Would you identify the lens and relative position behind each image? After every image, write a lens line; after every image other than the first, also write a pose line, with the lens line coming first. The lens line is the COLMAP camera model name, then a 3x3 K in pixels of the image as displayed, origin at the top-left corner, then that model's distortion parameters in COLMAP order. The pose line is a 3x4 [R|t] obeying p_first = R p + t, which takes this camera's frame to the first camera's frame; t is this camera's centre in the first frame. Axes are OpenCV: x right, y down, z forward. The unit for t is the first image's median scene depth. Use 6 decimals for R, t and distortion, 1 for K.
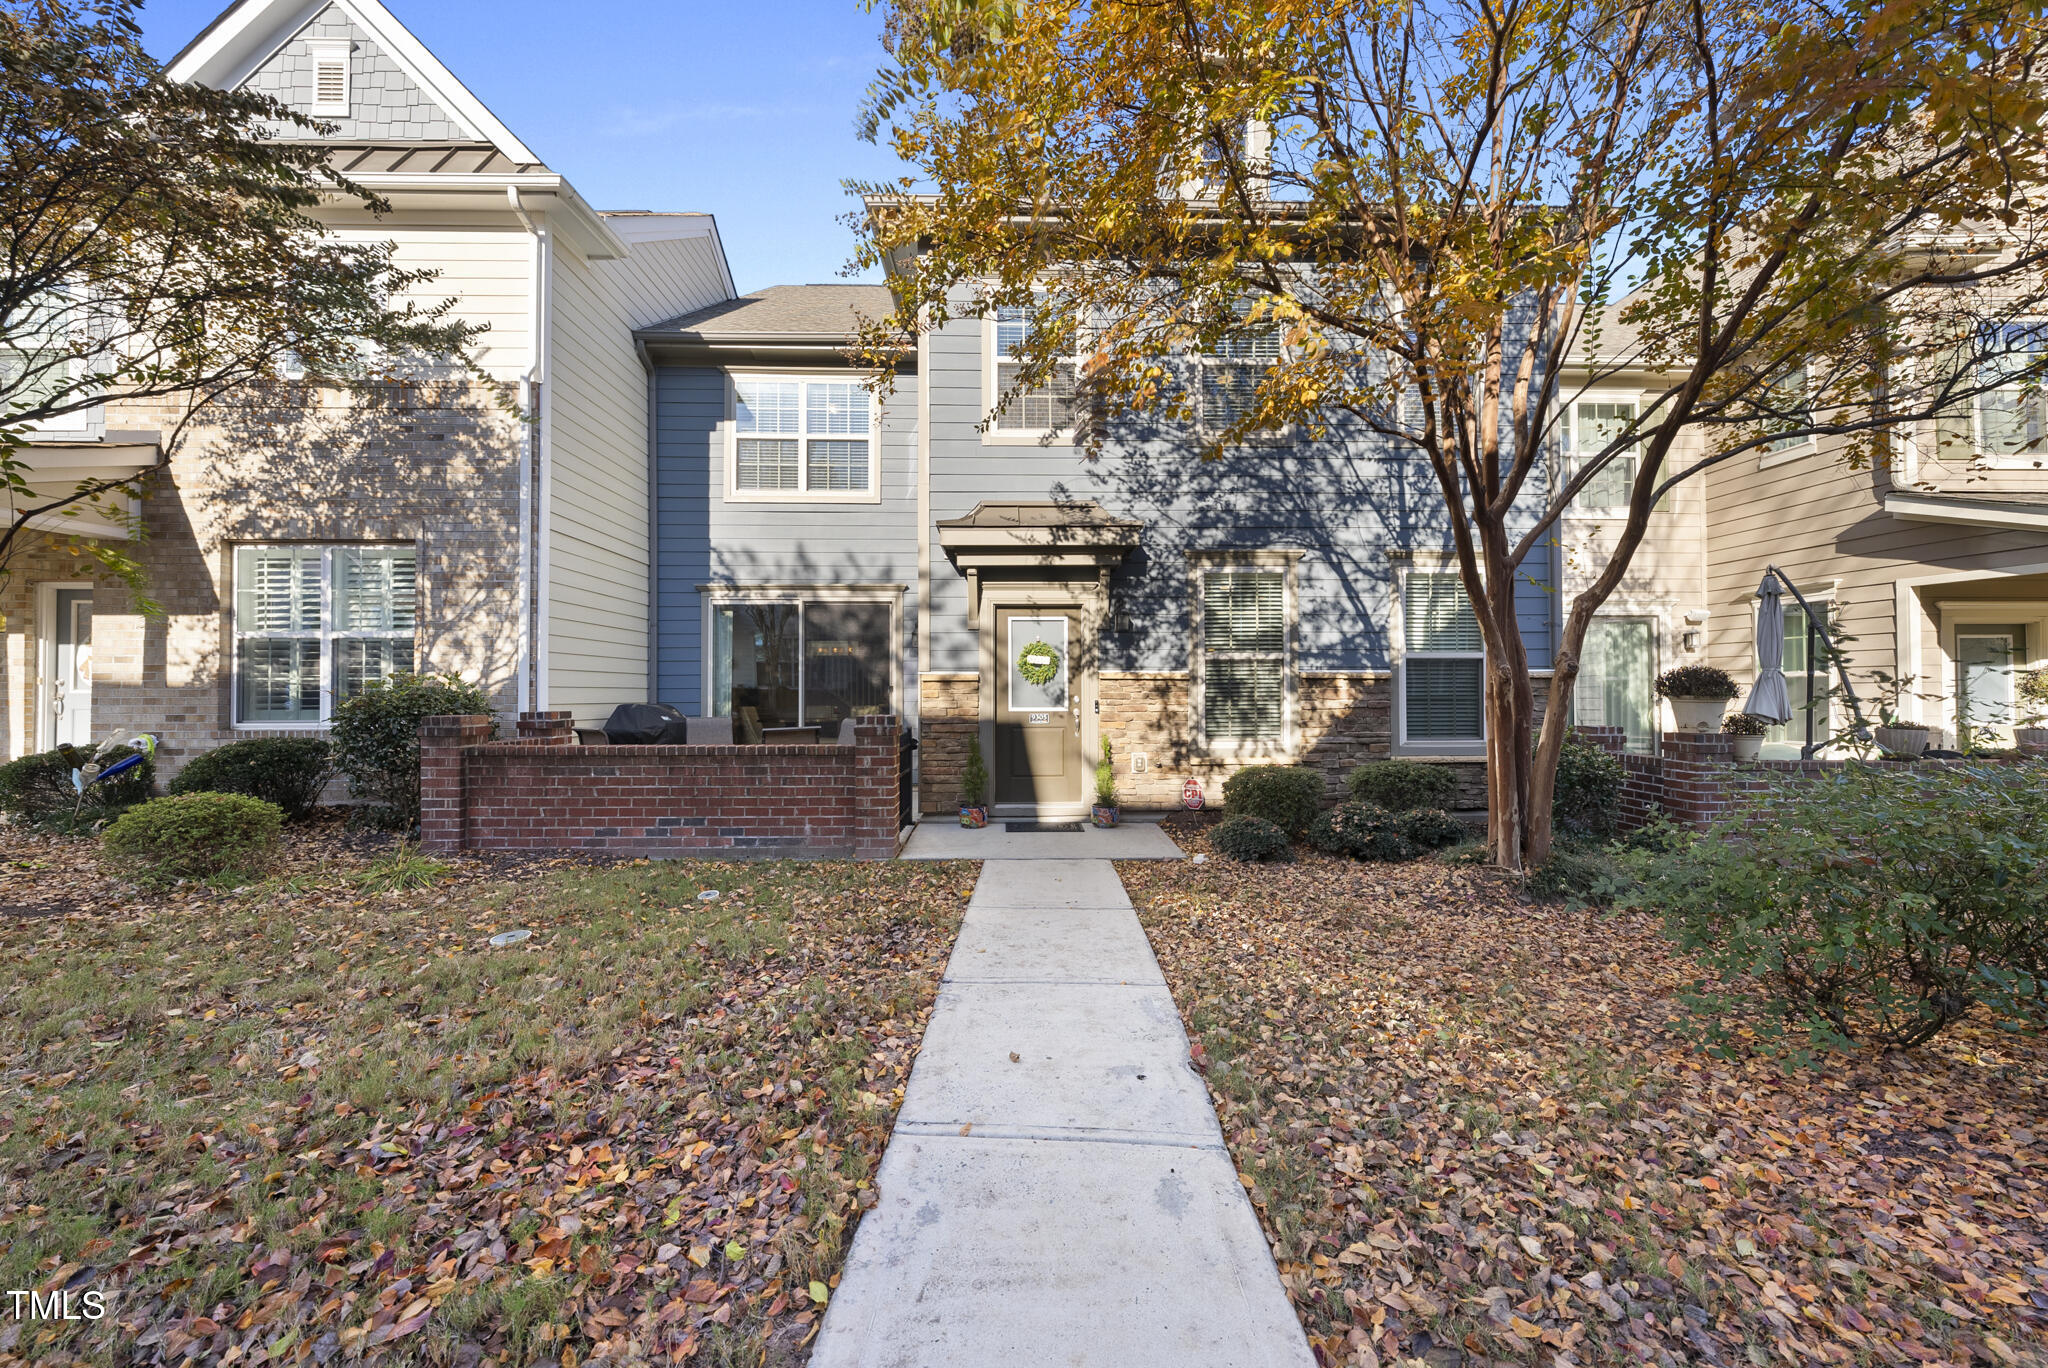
lens RADIAL K [[751.9, 0, 1022.2], [0, 751.9, 686.2], [0, 0, 1]] dist [0.000214, -0.000033]
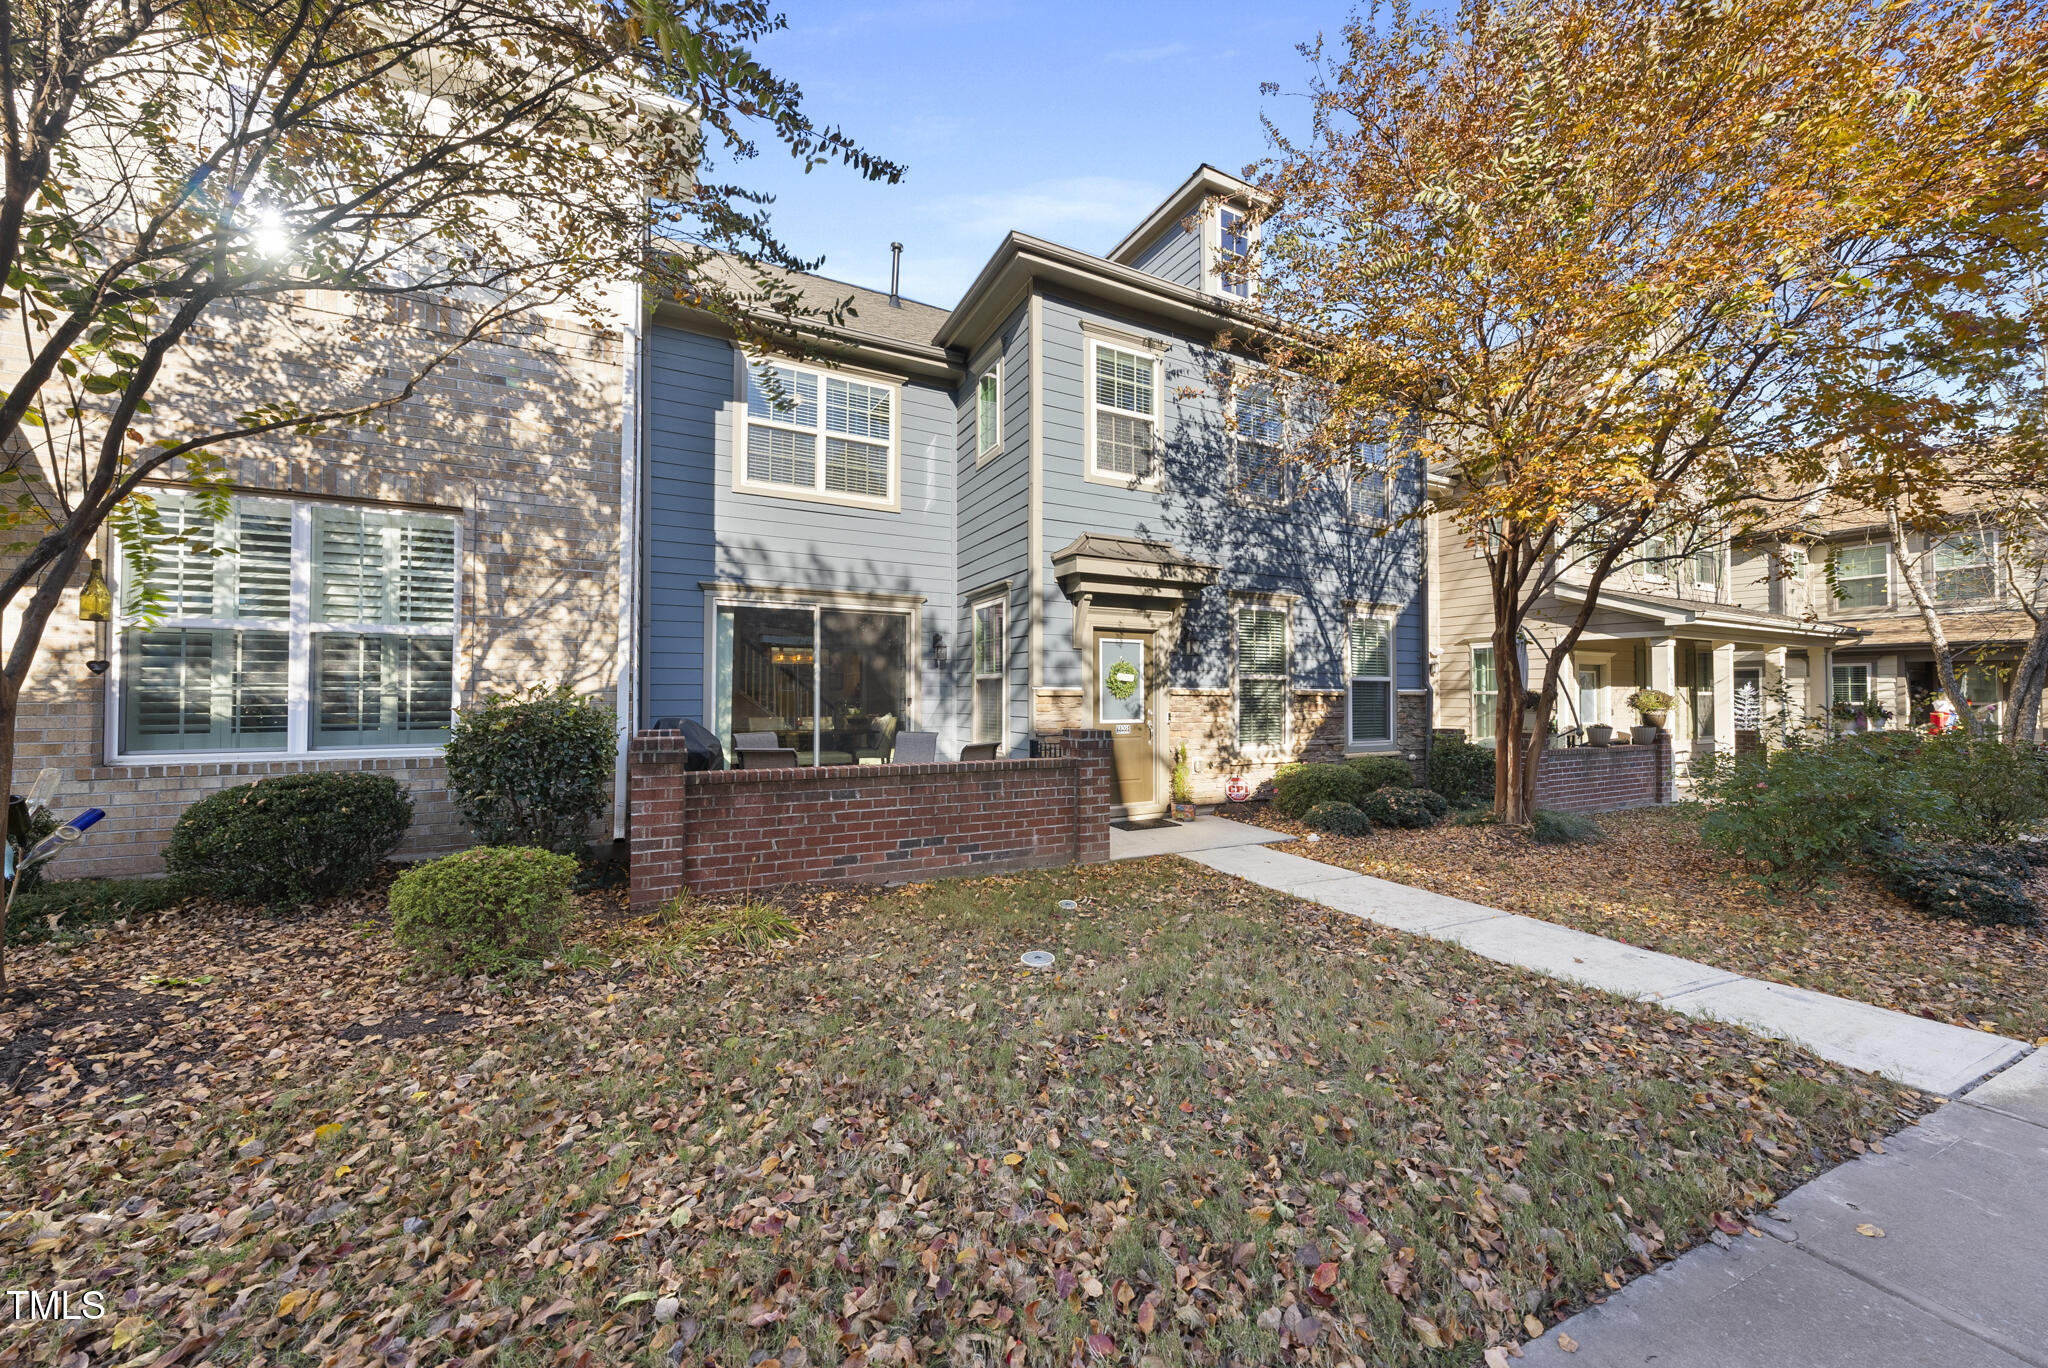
lens RADIAL K [[751.9, 0, 1031.0], [0, 751.9, 688.4], [0, 0, 1]] dist [0.000214, -0.000033]
pose [[0.893230, 0.010069, 0.449488, -0.613777], [-0.009130, 0.999949, -0.004257, -0.013188], [-0.449508, -0.000302, 0.893276, 0.054405]]
